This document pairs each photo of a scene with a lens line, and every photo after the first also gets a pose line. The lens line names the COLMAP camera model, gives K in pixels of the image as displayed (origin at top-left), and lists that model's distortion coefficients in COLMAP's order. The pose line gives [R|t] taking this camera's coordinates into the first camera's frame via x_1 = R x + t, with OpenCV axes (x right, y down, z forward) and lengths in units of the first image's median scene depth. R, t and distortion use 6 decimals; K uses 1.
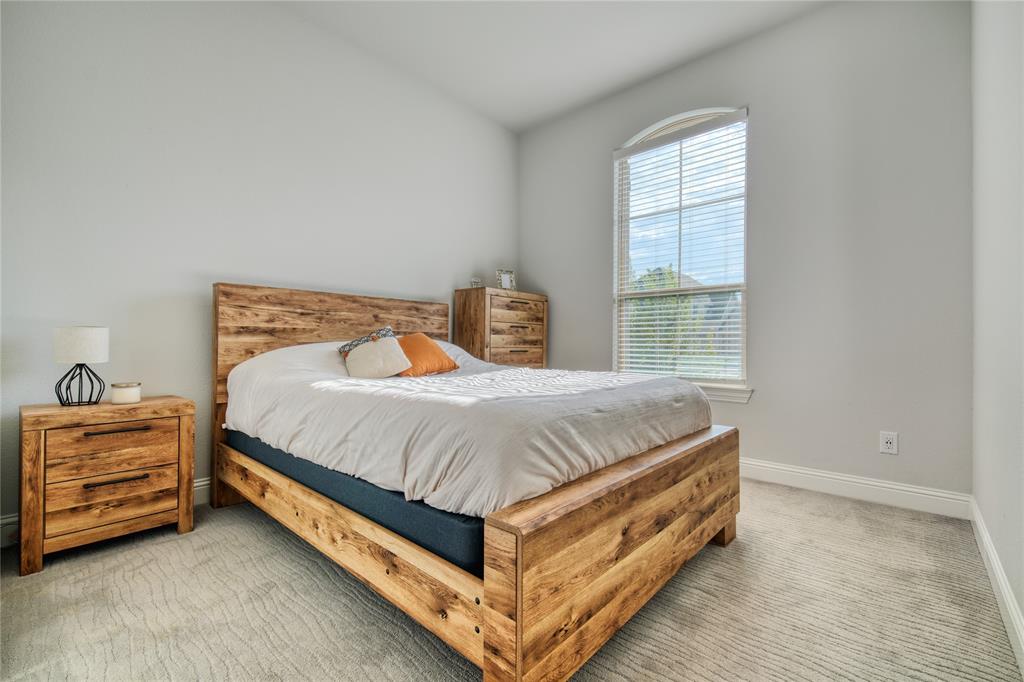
lens RADIAL K [[437.0, 0, 512.8], [0, 437.0, 338.5], [0, 0, 1]] dist [0.009986, -0.000061]
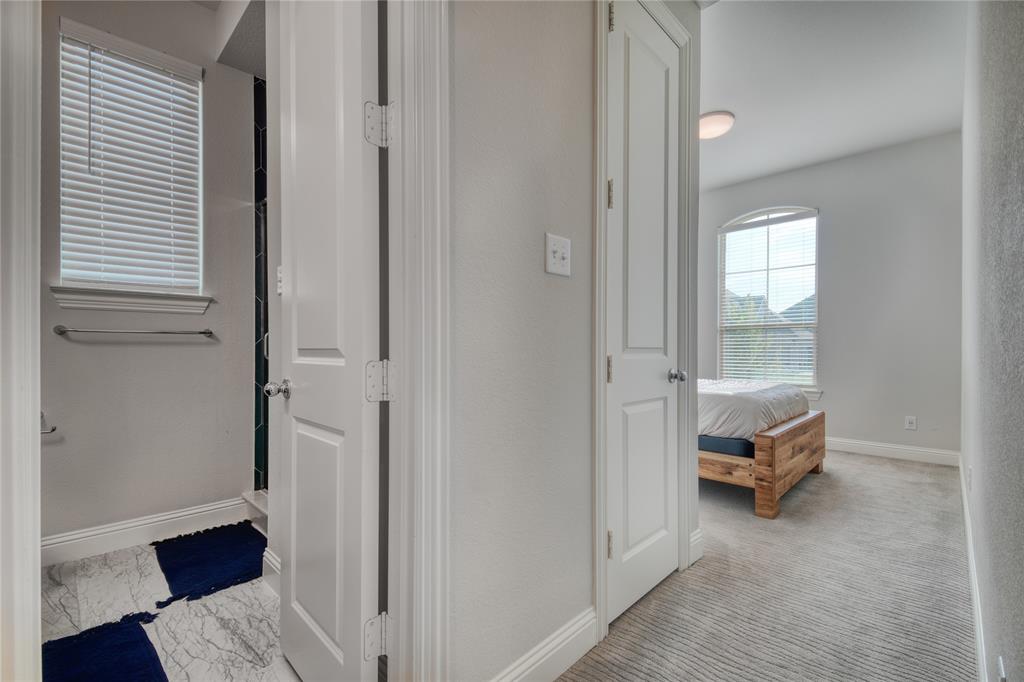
lens RADIAL K [[437.0, 0, 511.1], [0, 437.0, 348.4], [0, 0, 1]] dist [0.009986, -0.000061]
pose [[0.999089, 0.000595, -0.042671, -0.772878], [-0.000131, 0.999941, 0.010869, -0.087618], [0.042675, -0.010853, 0.999030, -0.957109]]
